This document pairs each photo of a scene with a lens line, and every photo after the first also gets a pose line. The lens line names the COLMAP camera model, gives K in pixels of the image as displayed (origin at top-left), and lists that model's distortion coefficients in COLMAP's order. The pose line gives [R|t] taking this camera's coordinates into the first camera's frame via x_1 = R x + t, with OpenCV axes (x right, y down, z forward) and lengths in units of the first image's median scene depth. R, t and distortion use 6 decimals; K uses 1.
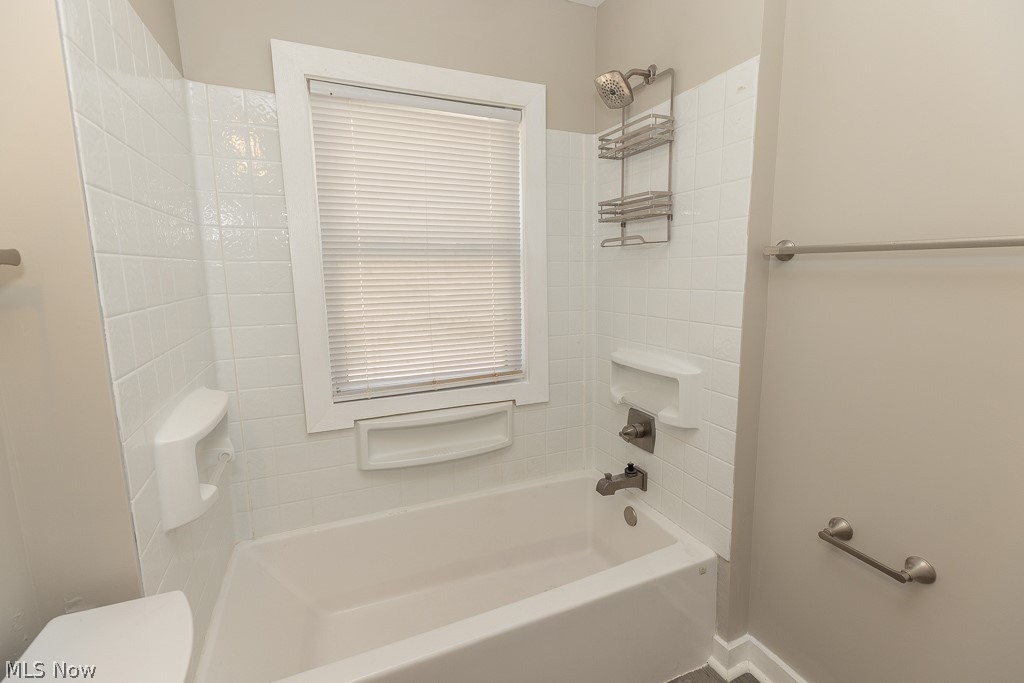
lens RADIAL K [[455.2, 0, 512.1], [0, 455.2, 339.5], [0, 0, 1]] dist [0.004361, 0.000458]
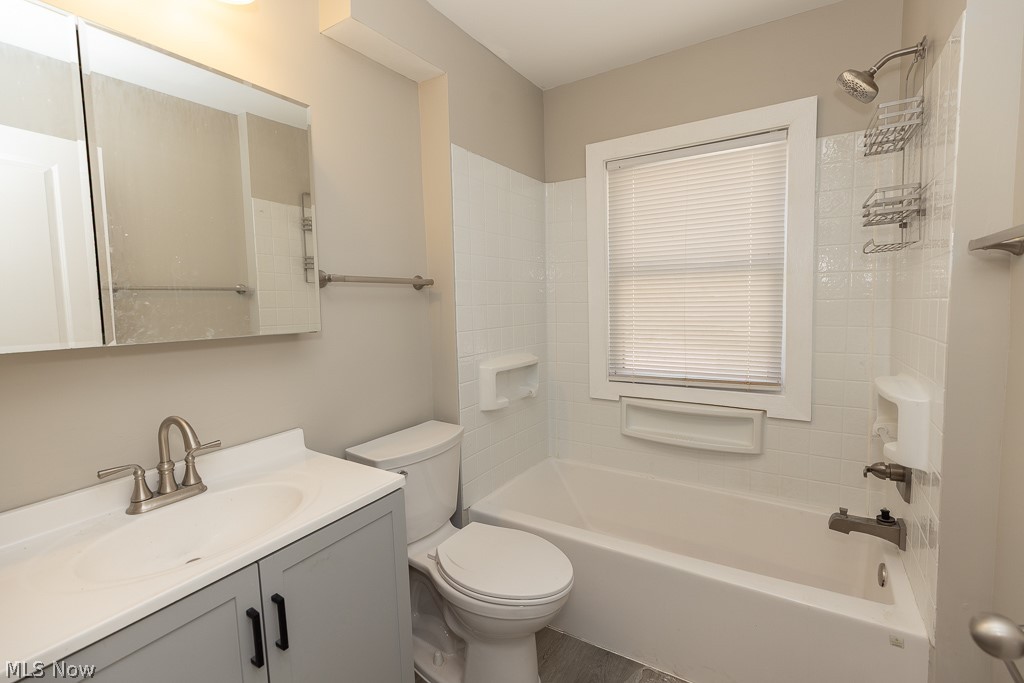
lens RADIAL K [[455.2, 0, 507.7], [0, 455.2, 337.2], [0, 0, 1]] dist [0.004361, 0.000458]
pose [[0.565686, 0.065686, -0.822001, 0.539335], [-0.113071, 0.993586, 0.001584, 0.036121], [0.816832, 0.092049, 0.569485, -0.066802]]
